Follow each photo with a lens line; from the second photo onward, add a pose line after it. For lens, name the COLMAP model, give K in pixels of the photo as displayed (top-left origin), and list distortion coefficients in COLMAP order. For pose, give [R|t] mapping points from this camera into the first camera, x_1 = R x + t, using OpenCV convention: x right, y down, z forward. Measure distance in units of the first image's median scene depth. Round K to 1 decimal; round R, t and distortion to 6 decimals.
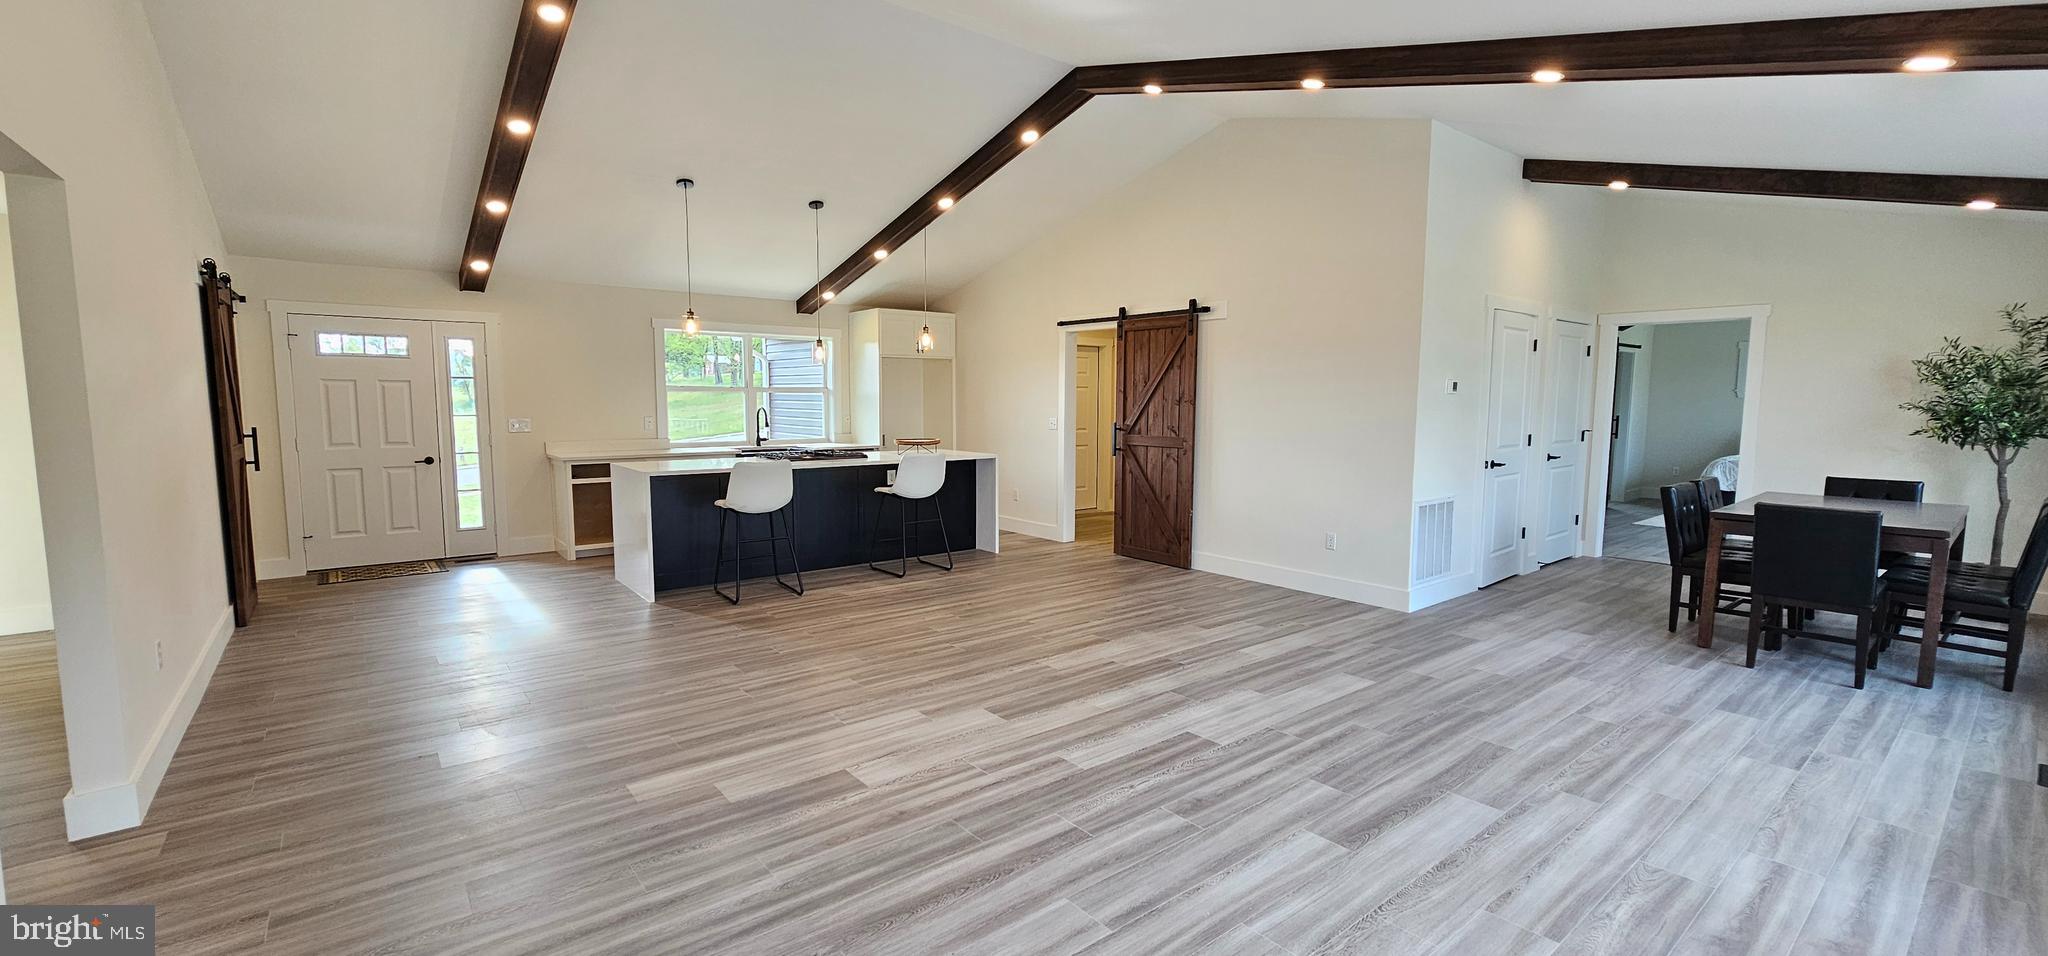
lens RADIAL K [[836.5, 0, 1016.2], [0, 836.5, 479.8], [0, 0, 1]] dist [-0.002574, 0.000773]
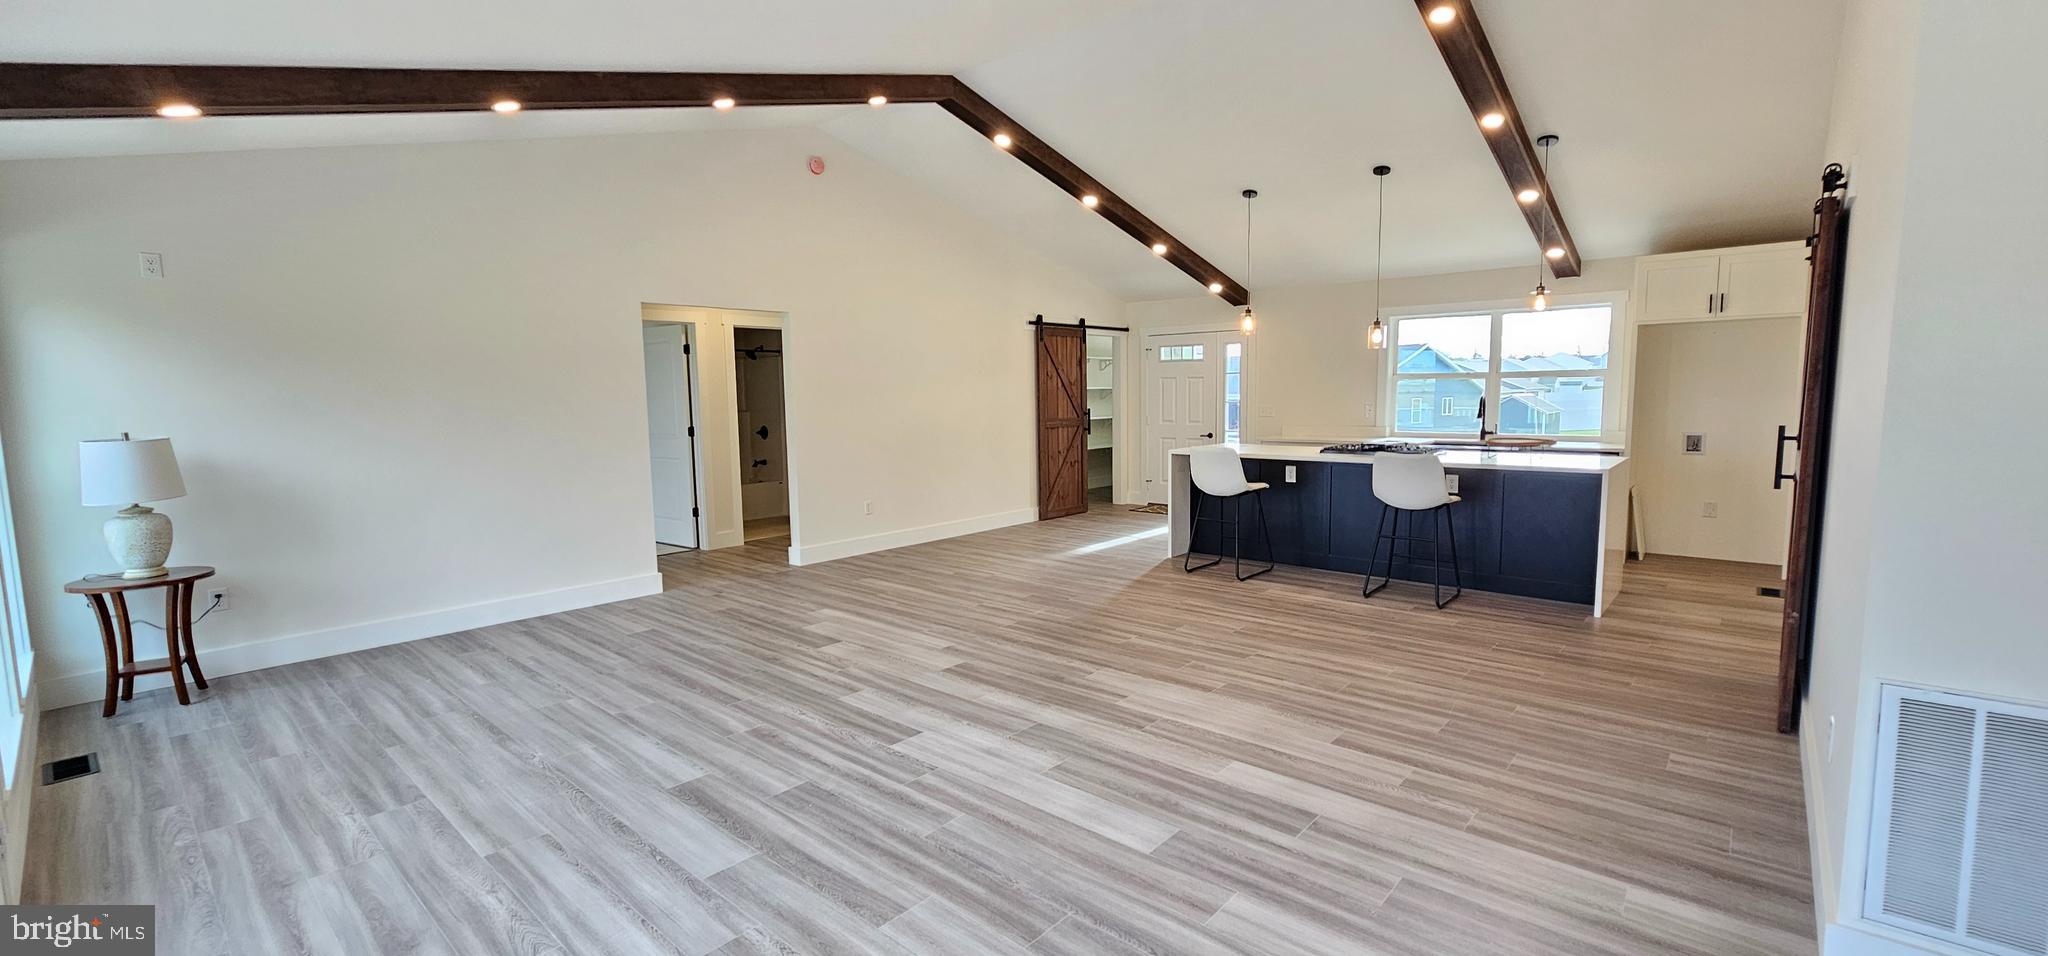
lens RADIAL K [[836.5, 0, 1021.2], [0, 836.5, 479.4], [0, 0, 1]] dist [-0.002574, 0.000773]
pose [[0.170360, 0.097818, -0.980515, 0.756486], [-0.081198, 0.993070, 0.084963, -0.055664], [0.982031, 0.065142, 0.177123, 0.602579]]
